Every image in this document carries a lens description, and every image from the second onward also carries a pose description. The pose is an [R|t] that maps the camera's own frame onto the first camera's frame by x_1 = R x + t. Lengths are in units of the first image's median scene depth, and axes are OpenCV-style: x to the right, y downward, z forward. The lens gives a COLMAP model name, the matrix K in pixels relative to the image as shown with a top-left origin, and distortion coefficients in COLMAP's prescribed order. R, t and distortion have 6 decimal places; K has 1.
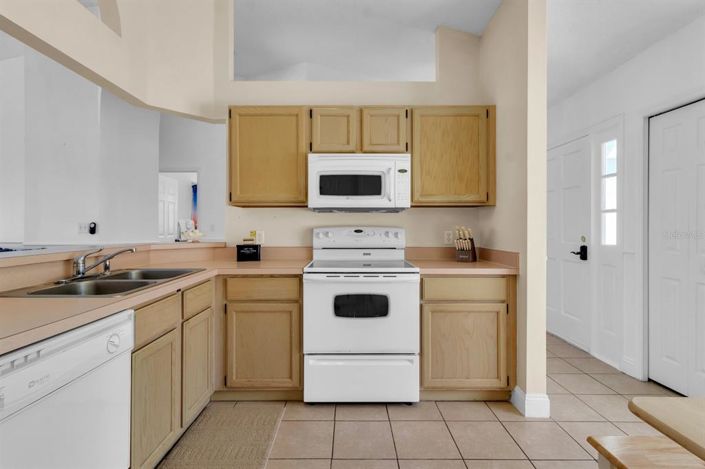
lens RADIAL K [[335.7, 0, 351.9], [0, 335.7, 229.3], [0, 0, 1]] dist [0.000031, 0.000064]
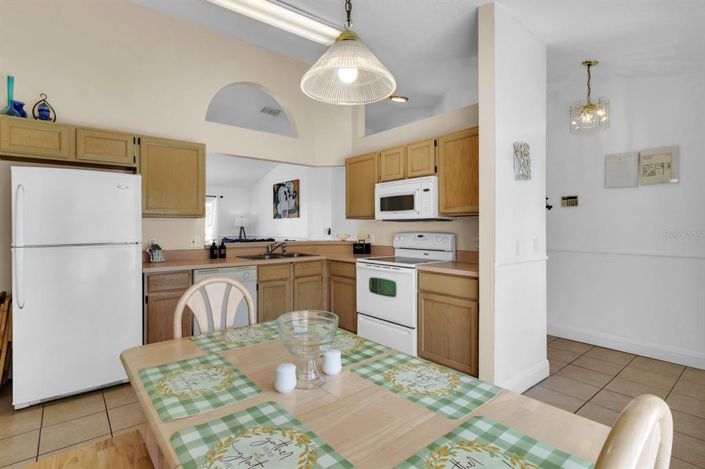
lens RADIAL K [[335.7, 0, 351.6], [0, 335.7, 232.1], [0, 0, 1]] dist [0.000031, 0.000064]
pose [[0.646449, 0.008568, -0.762909, 0.925402], [-0.004878, 0.999963, 0.007097, -0.019694], [0.762942, -0.000867, 0.646467, -0.049181]]
